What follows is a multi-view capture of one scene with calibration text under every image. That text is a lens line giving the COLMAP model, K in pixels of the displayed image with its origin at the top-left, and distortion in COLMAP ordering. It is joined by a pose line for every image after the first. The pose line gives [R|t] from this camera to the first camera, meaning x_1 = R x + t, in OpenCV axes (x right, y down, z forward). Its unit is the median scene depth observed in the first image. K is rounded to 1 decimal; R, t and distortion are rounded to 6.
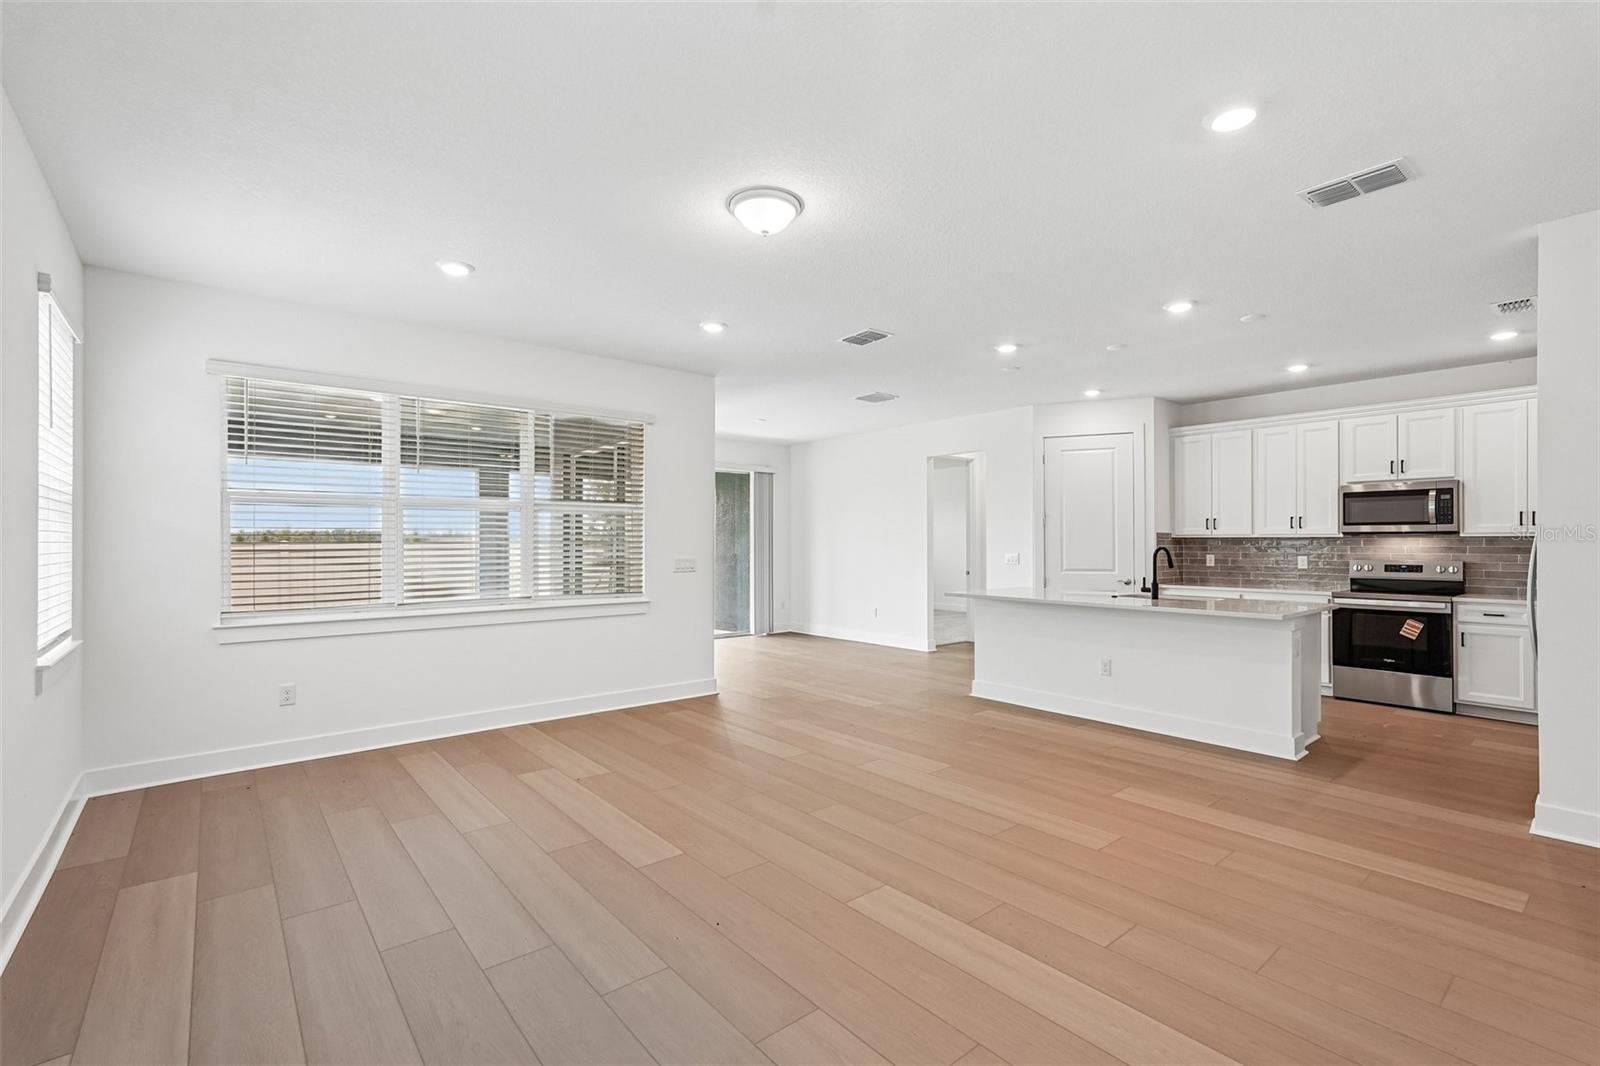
lens RADIAL K [[712.3, 0, 805.8], [0, 712.3, 536.3], [0, 0, 1]] dist [0.000014, 0.000677]
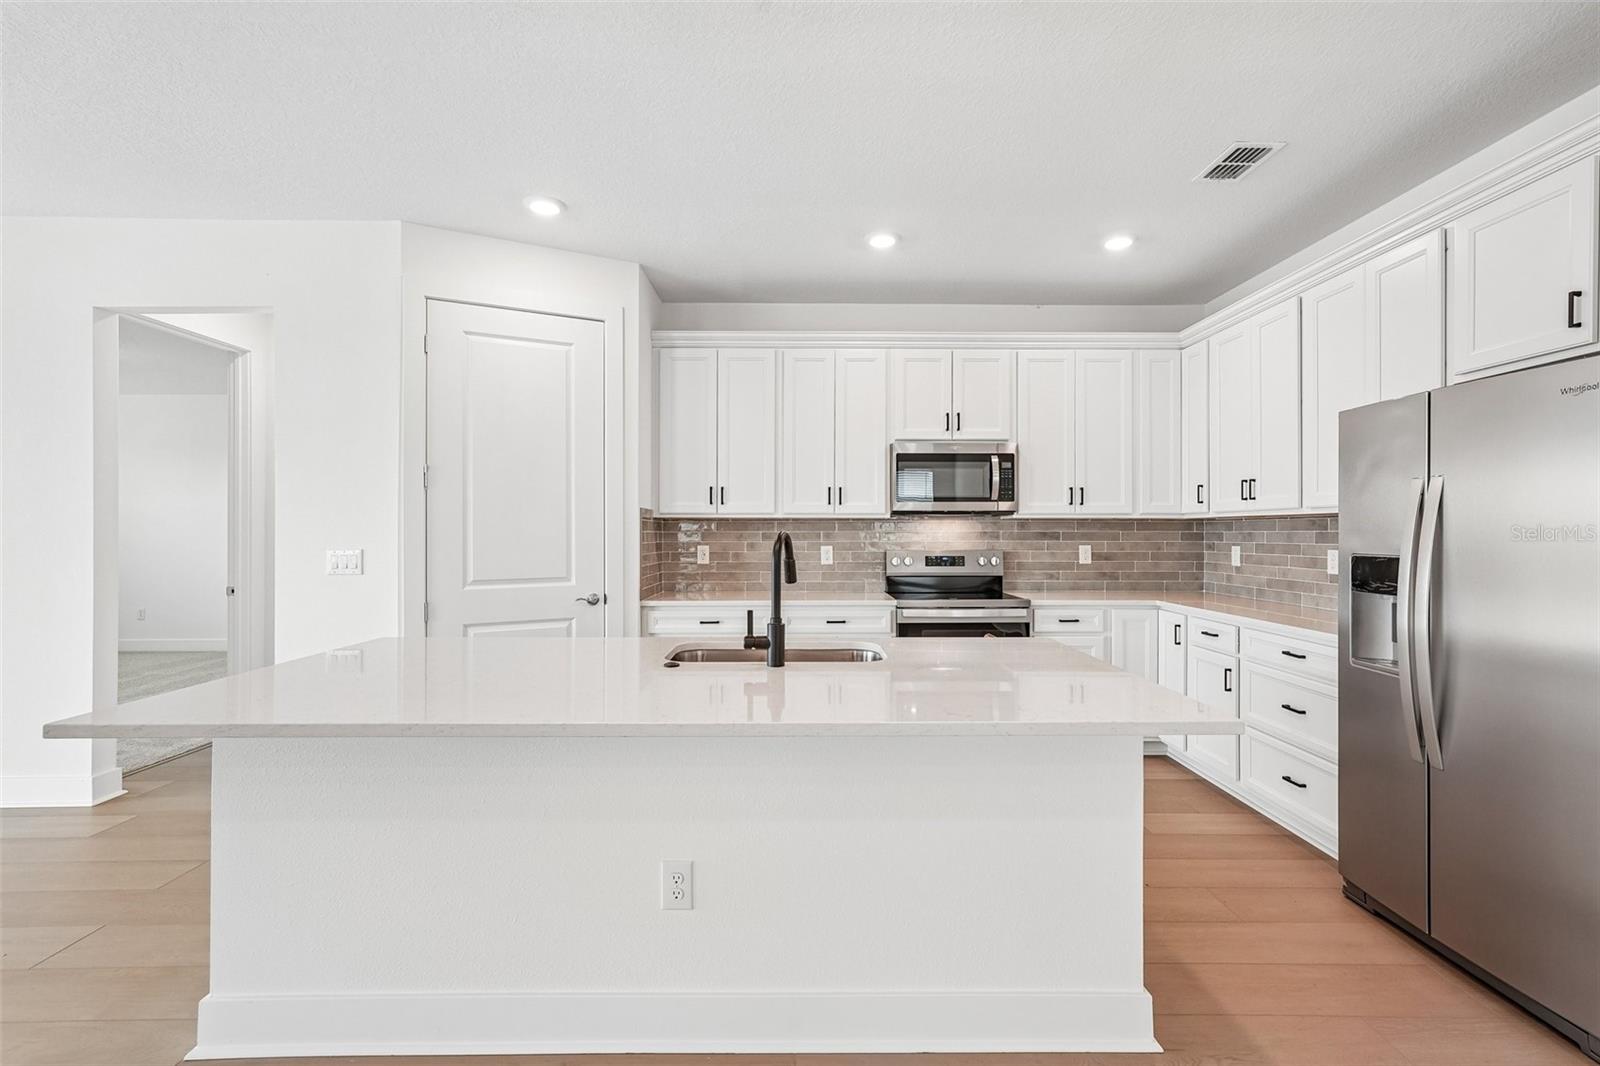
lens RADIAL K [[712.3, 0, 804.5], [0, 712.3, 531.0], [0, 0, 1]] dist [0.000014, 0.000677]
pose [[0.641180, -0.000669, 0.767390, 0.175333], [-0.006547, 0.999958, 0.006342, 0.010100], [-0.767362, -0.009090, 0.641149, 0.651605]]
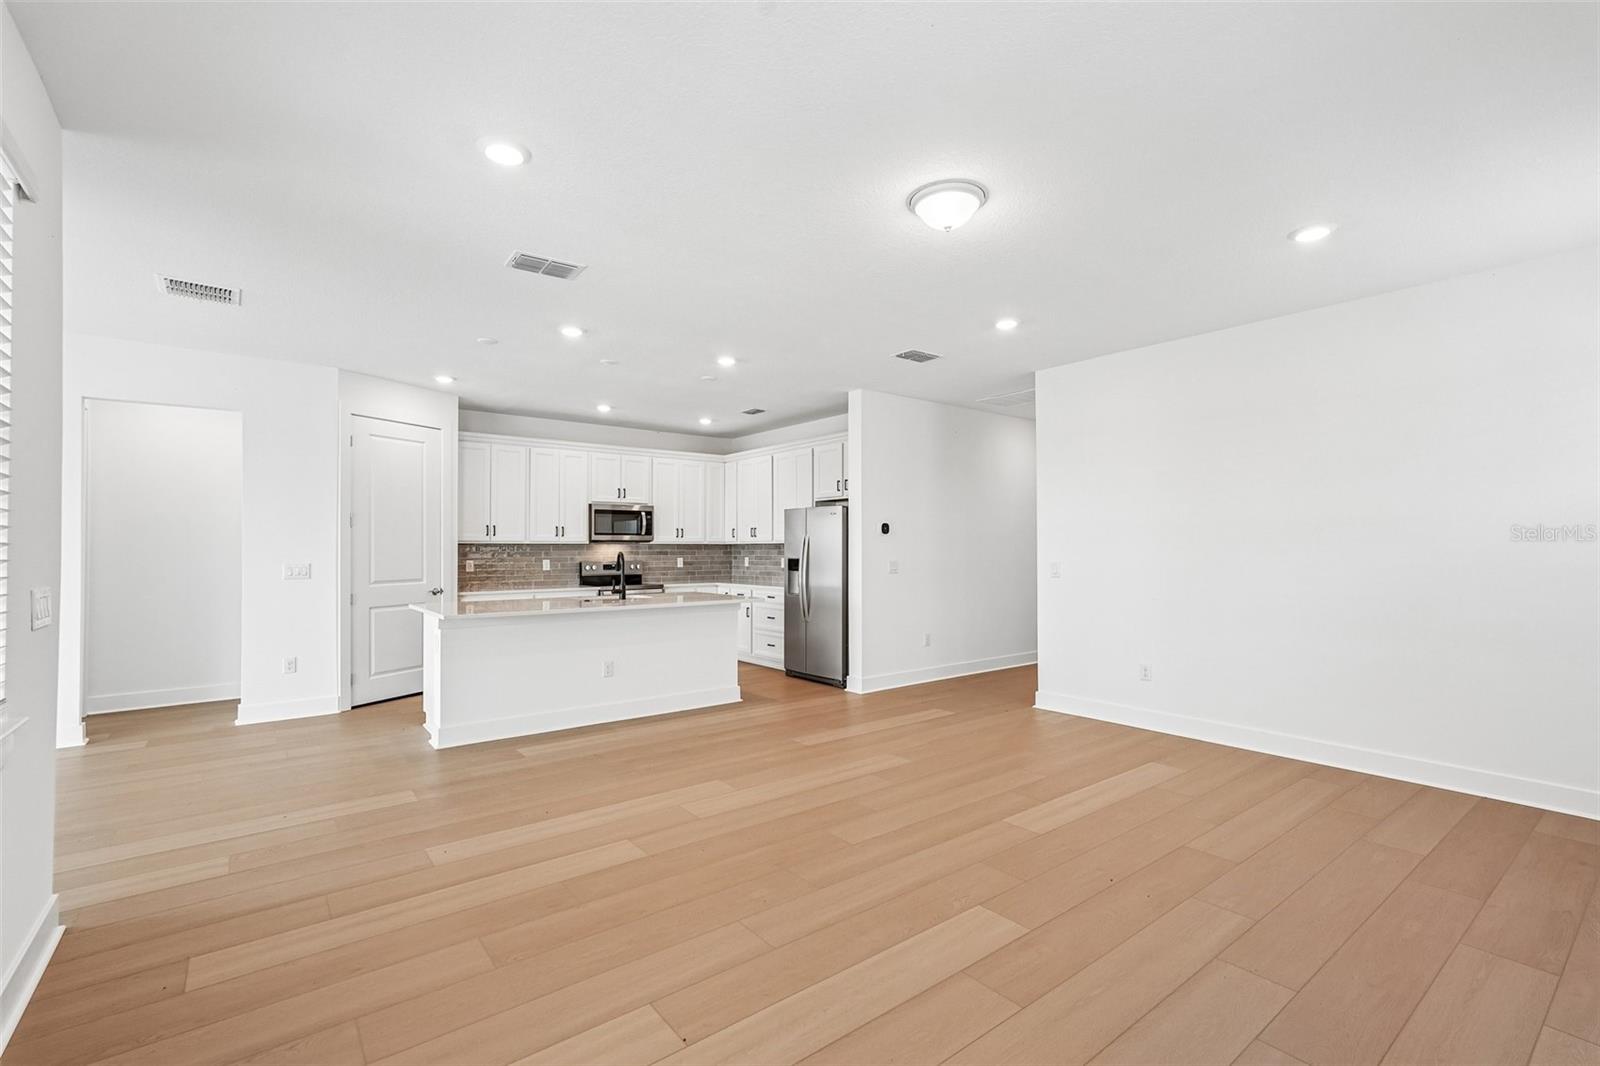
lens RADIAL K [[712.3, 0, 798.9], [0, 712.3, 540.4], [0, 0, 1]] dist [0.000014, 0.000677]
pose [[0.039644, 0.010036, 0.999163, -0.534631], [-0.006532, 0.999931, -0.009784, 0.005034], [-0.999193, -0.006138, 0.039707, 0.604042]]
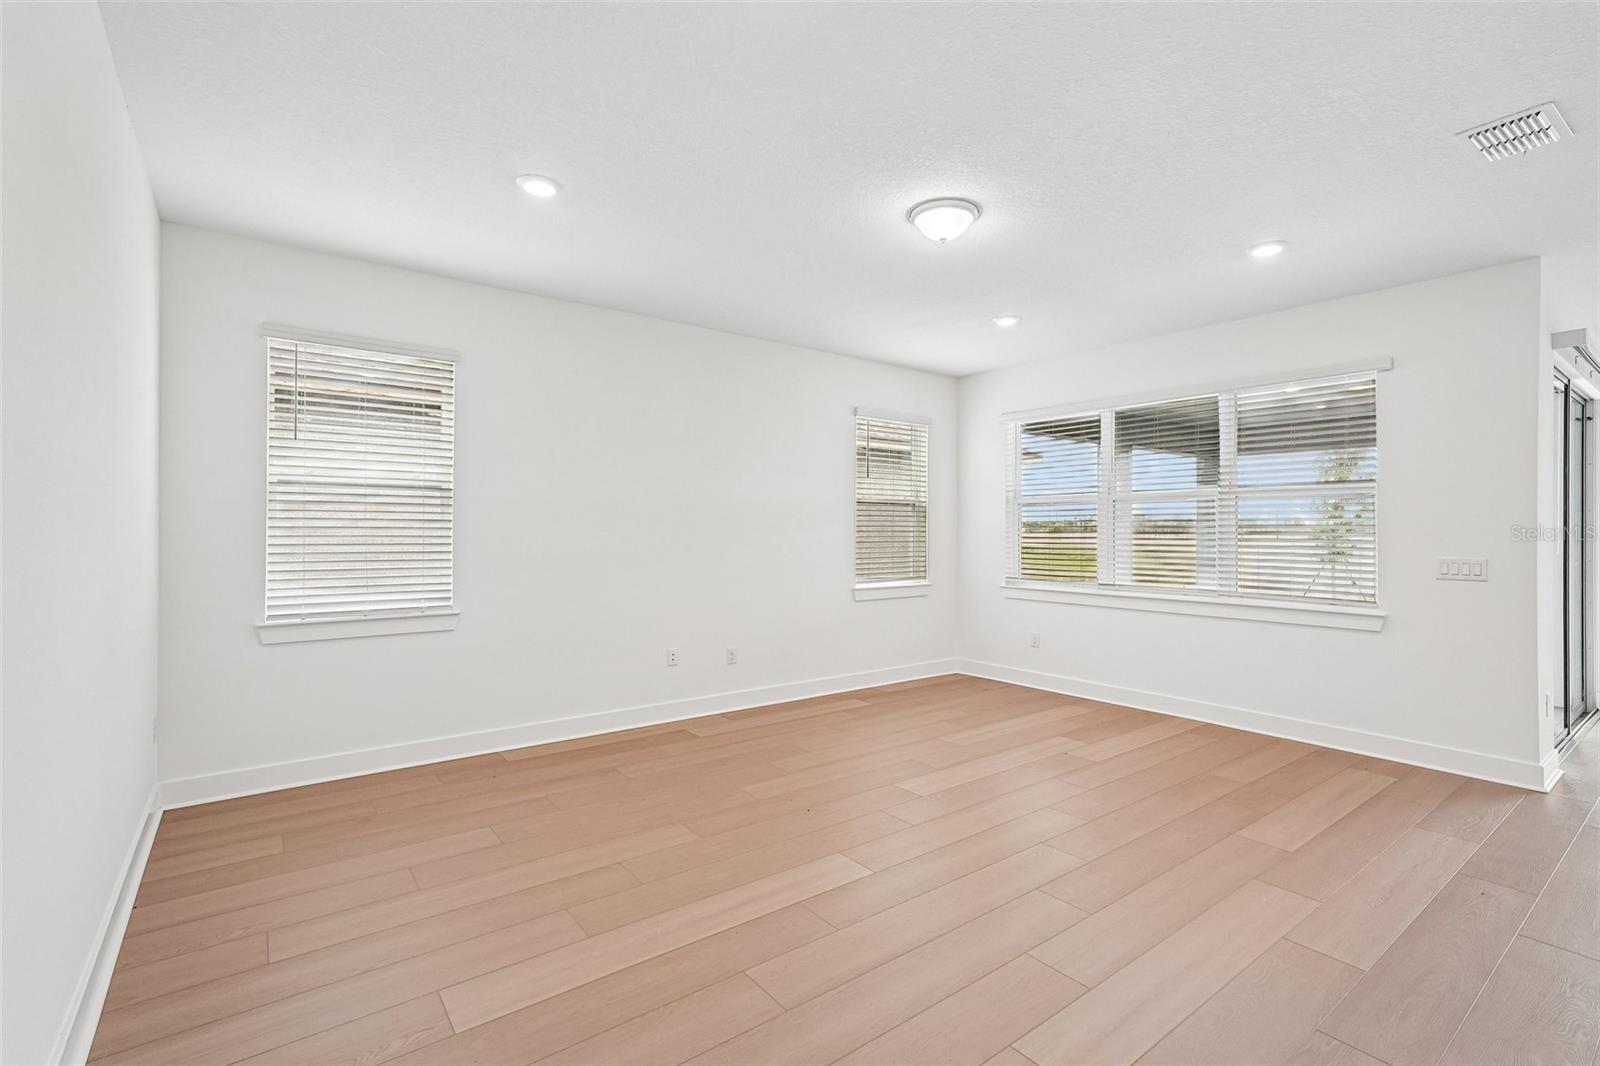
lens RADIAL K [[712.3, 0, 790.9], [0, 712.3, 522.2], [0, 0, 1]] dist [0.000014, 0.000677]
pose [[-0.043522, -0.009317, -0.999009, 0.517700], [0.003368, 0.999949, -0.009472, 0.000976], [0.999047, -0.003777, -0.043488, 0.423598]]
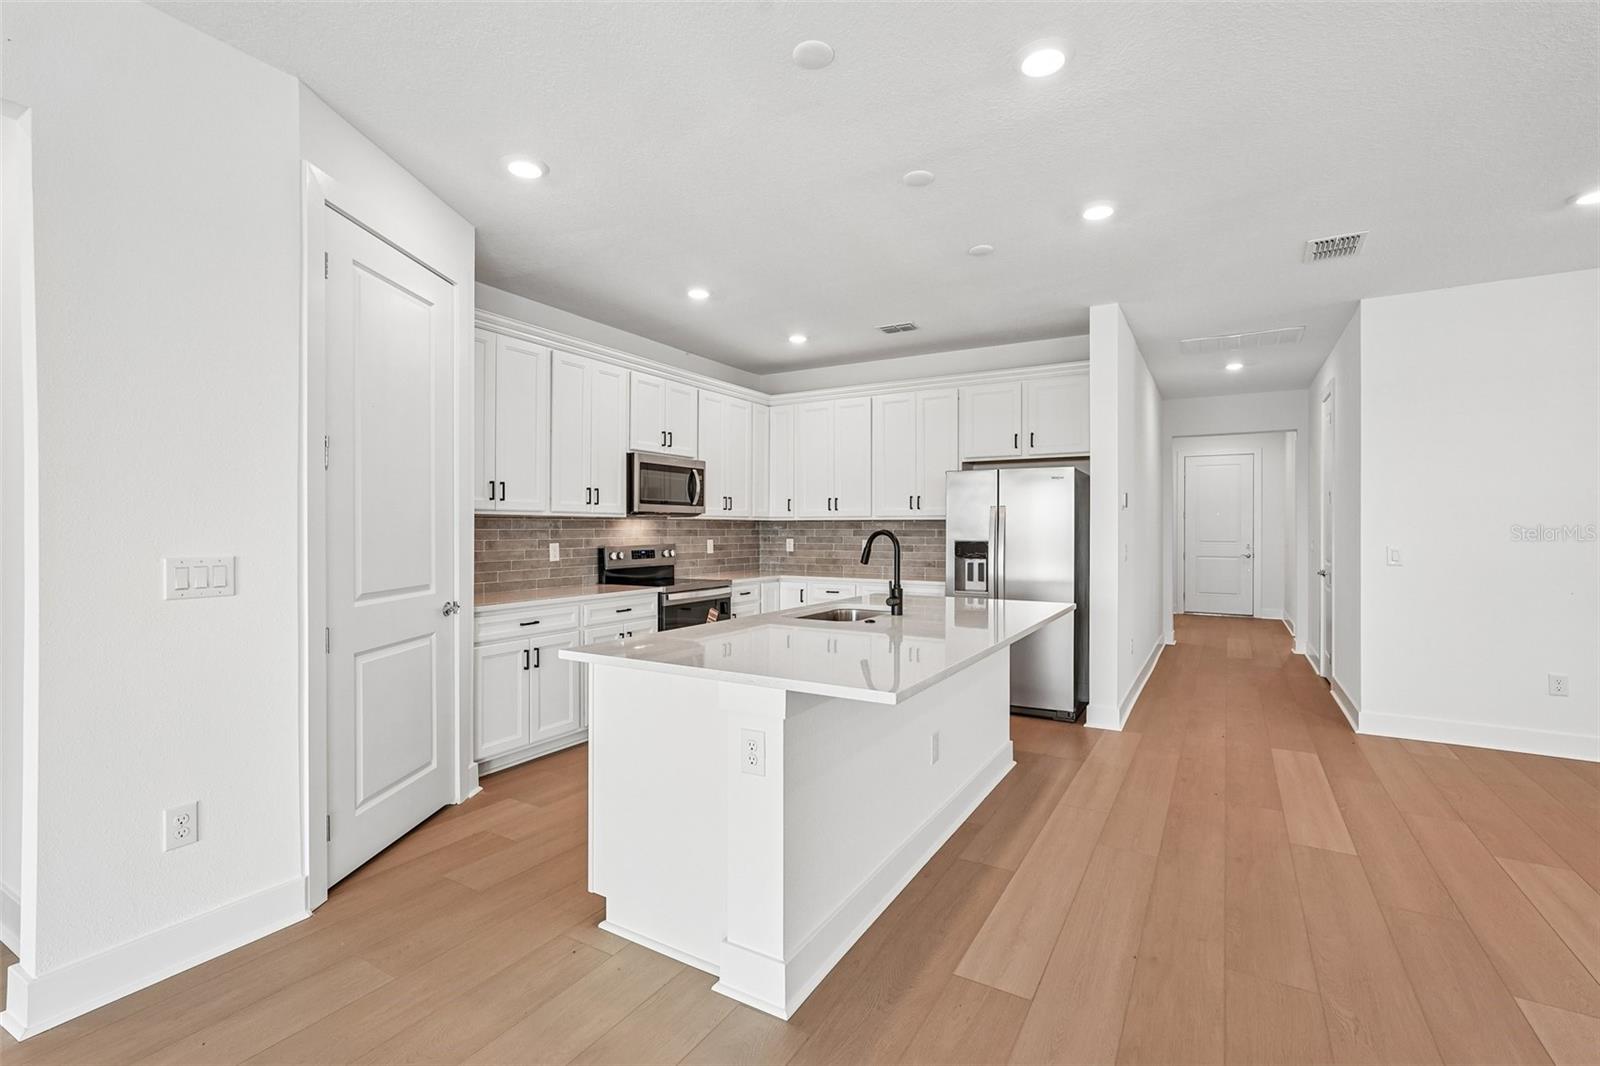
lens RADIAL K [[712.3, 0, 803.4], [0, 712.3, 530.5], [0, 0, 1]] dist [0.000014, 0.000677]
pose [[-0.327836, -0.003186, 0.944729, -0.061853], [-0.010372, 0.999946, -0.000227, 0.014189], [-0.944678, -0.009873, -0.327852, 1.132524]]
